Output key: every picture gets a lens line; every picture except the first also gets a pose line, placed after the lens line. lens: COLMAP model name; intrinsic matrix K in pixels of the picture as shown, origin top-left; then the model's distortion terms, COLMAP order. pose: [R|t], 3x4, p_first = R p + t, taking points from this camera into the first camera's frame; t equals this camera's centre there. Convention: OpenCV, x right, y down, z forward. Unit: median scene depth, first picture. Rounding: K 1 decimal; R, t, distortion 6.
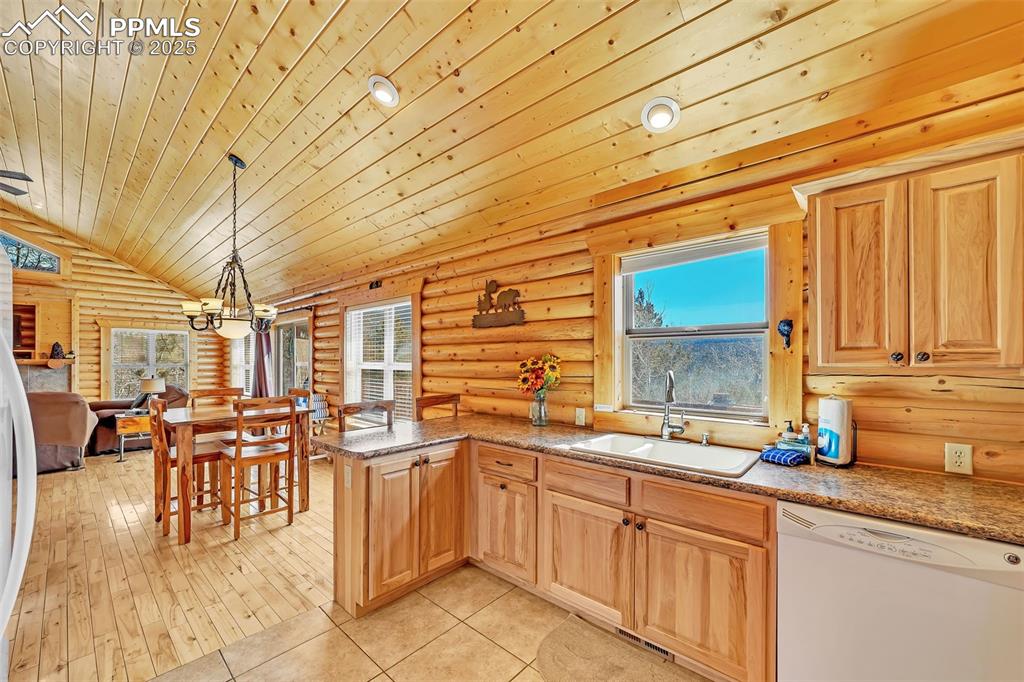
lens RADIAL K [[401.4, 0, 519.3], [0, 401.4, 358.2], [0, 0, 1]] dist [-0.017259, 0.007170]
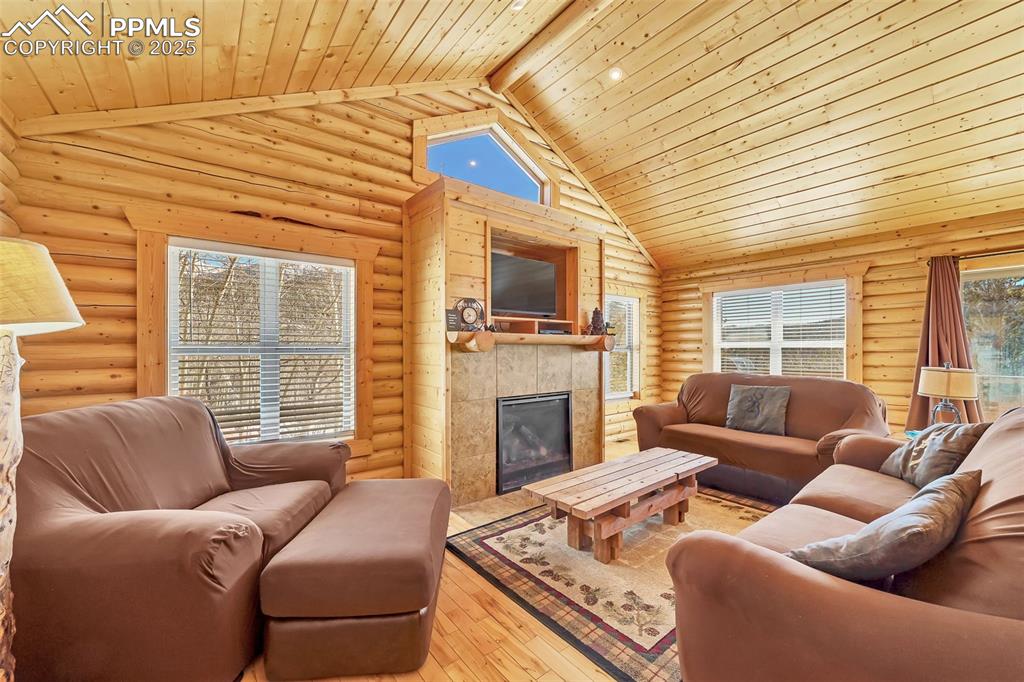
lens RADIAL K [[401.4, 0, 517.7], [0, 401.4, 345.9], [0, 0, 1]] dist [-0.017259, 0.007170]
pose [[0.986774, -0.002864, -0.162080, -2.382339], [0.001906, 0.999980, -0.006064, 0.043597], [0.162094, 0.005675, 0.986759, 0.741686]]
